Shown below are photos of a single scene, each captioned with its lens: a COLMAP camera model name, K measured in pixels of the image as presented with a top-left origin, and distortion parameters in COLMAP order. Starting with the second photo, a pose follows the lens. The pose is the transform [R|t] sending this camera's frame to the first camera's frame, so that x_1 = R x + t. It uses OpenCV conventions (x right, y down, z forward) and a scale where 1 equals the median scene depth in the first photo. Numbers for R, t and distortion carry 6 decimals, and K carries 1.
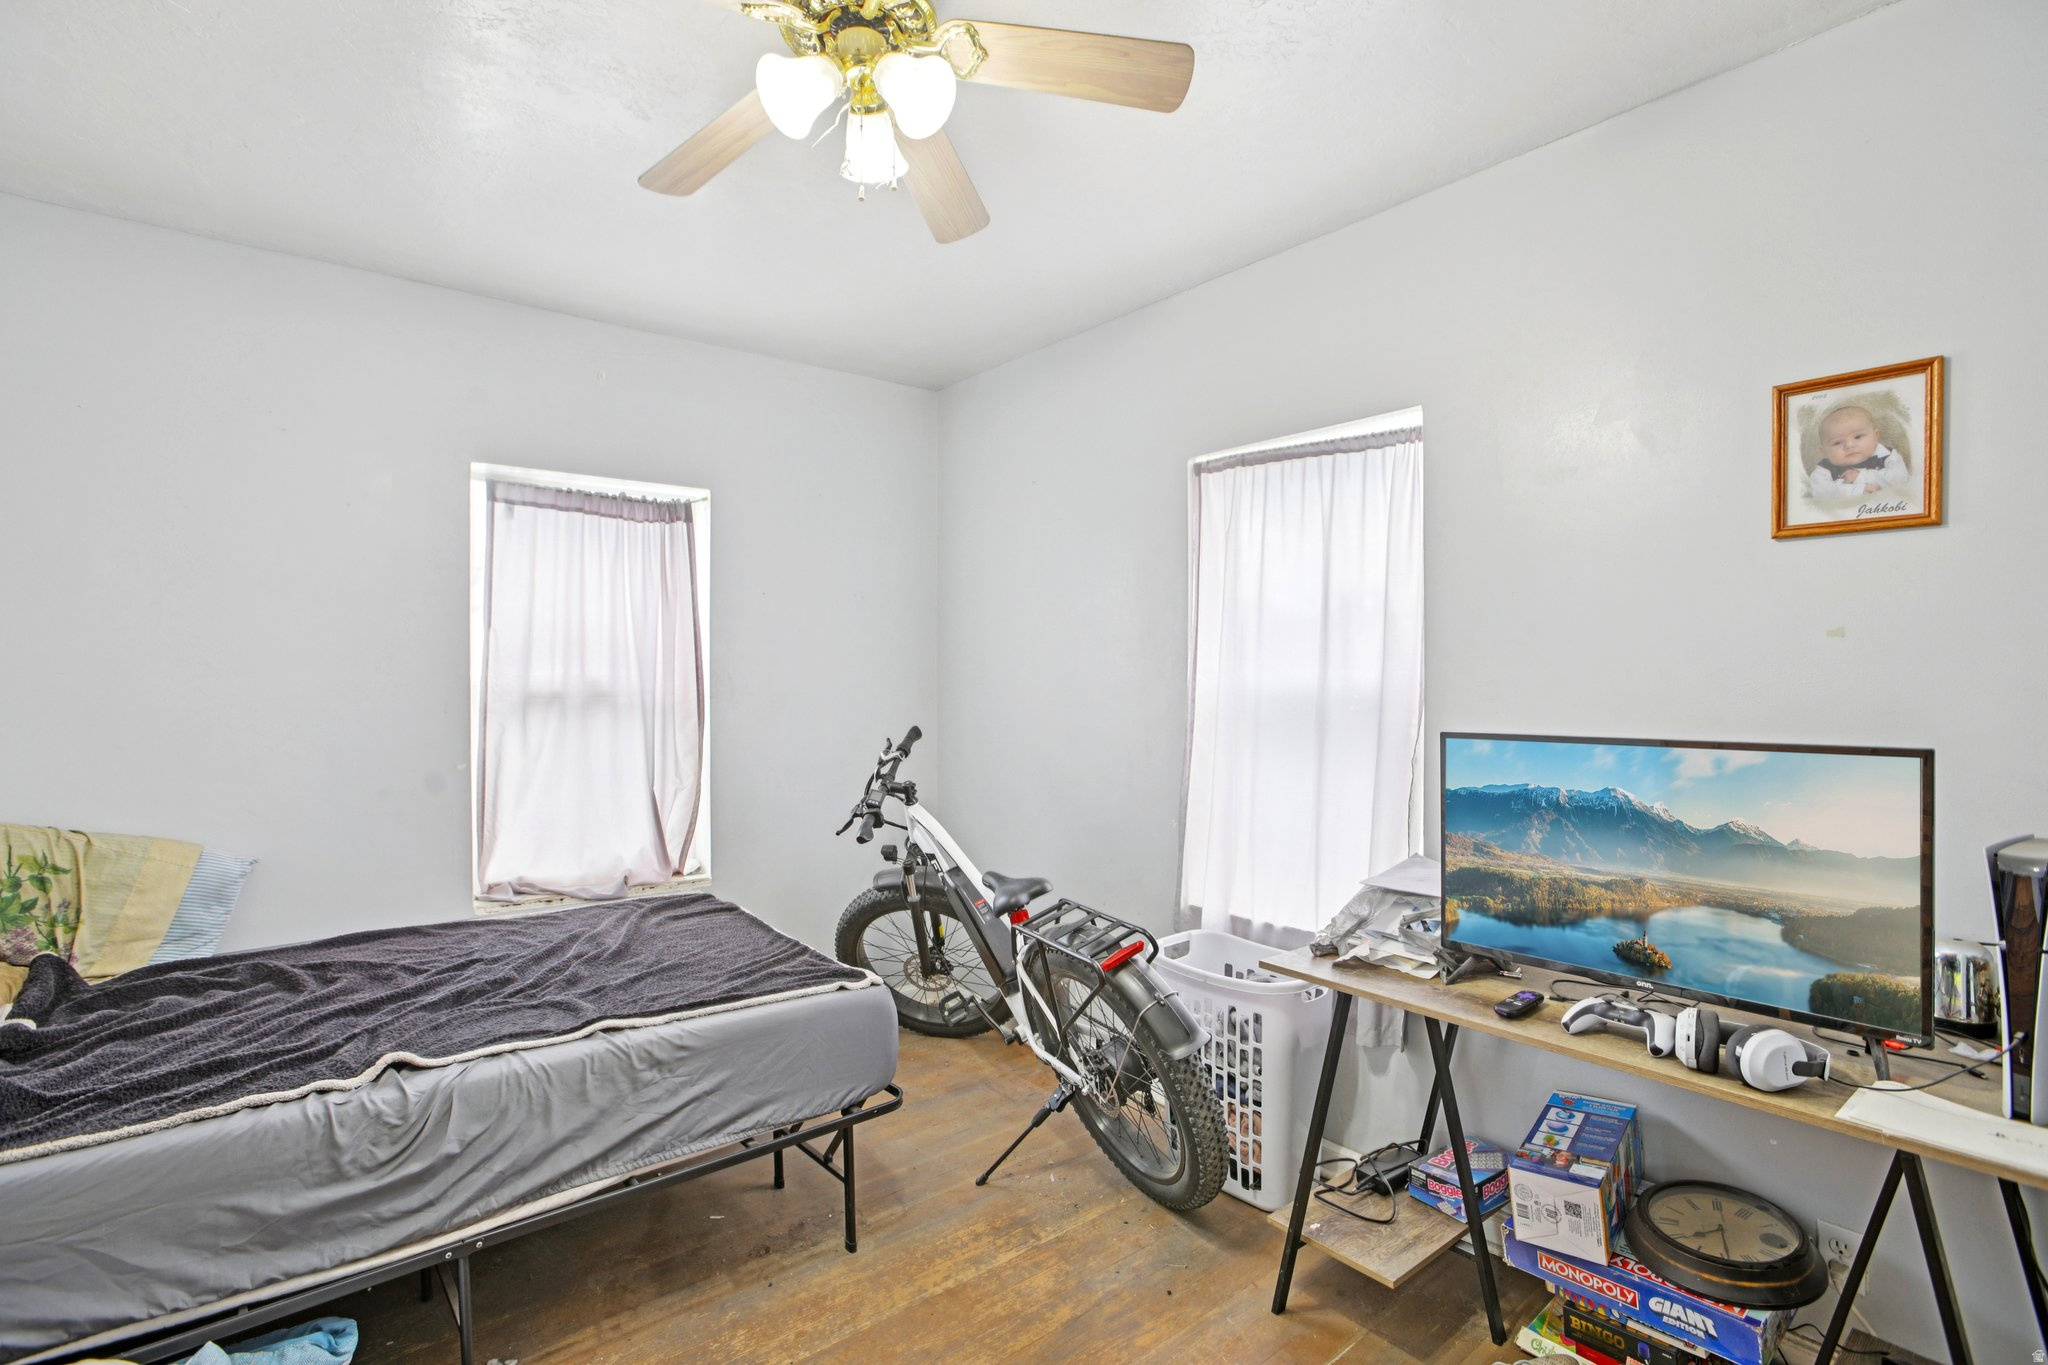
lens RADIAL K [[972.7, 0, 1024.0], [0, 972.7, 682.5], [0, 0, 1]] dist [-0.052948, 0.022896]
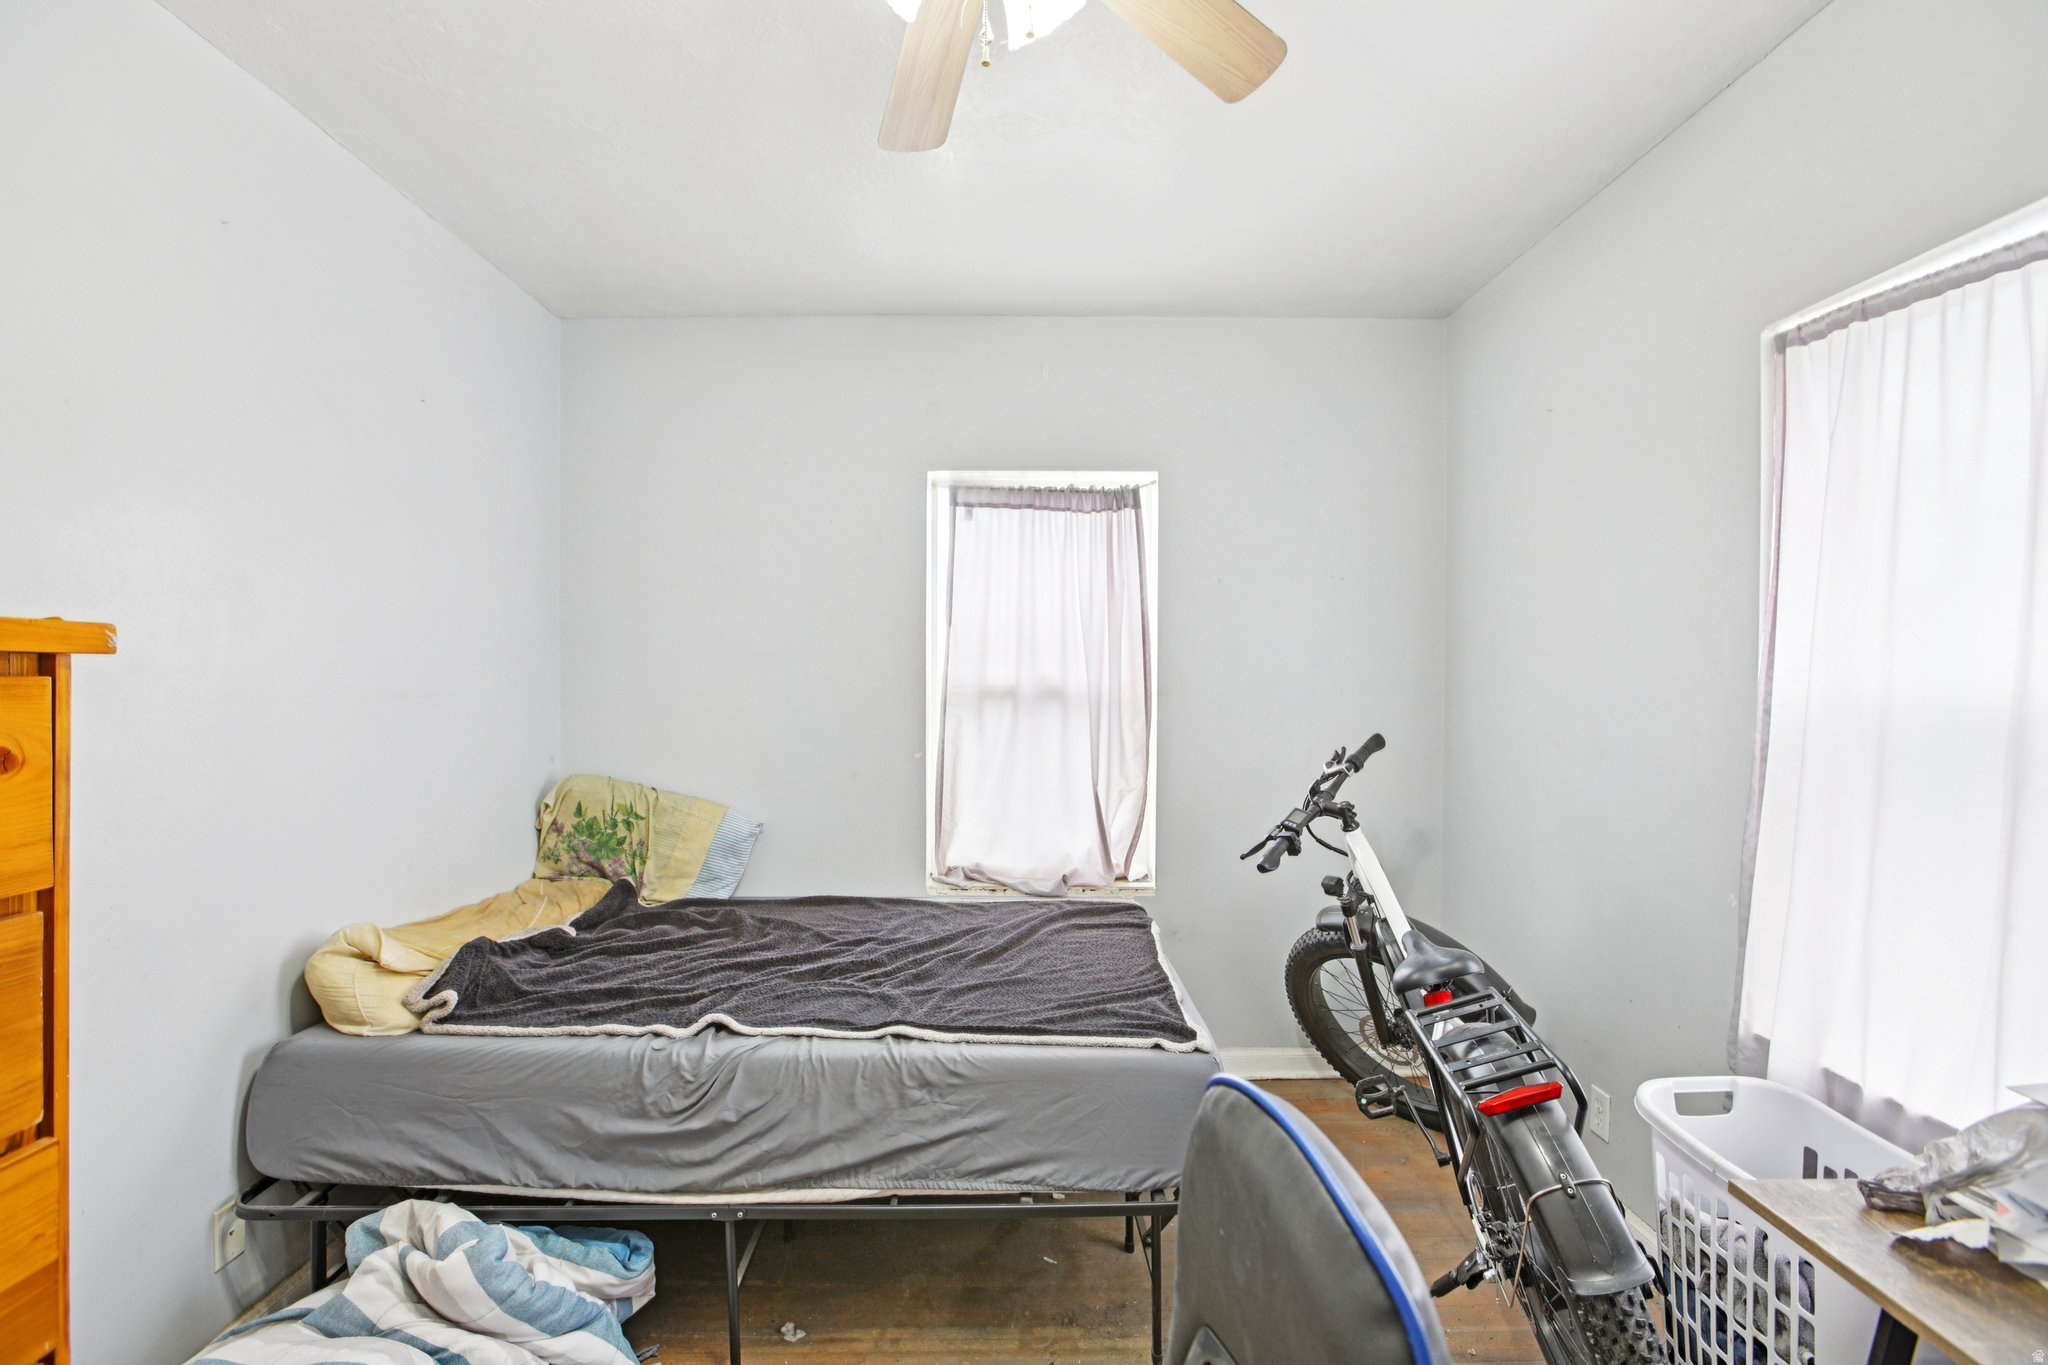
lens RADIAL K [[972.7, 0, 1024.0], [0, 972.7, 682.5], [0, 0, 1]] dist [-0.052948, 0.022896]
pose [[0.776249, 0.008822, -0.630364, 0.241618], [-0.006158, 0.999960, 0.006412, -0.001767], [0.630396, -0.001095, 0.776273, 0.281079]]
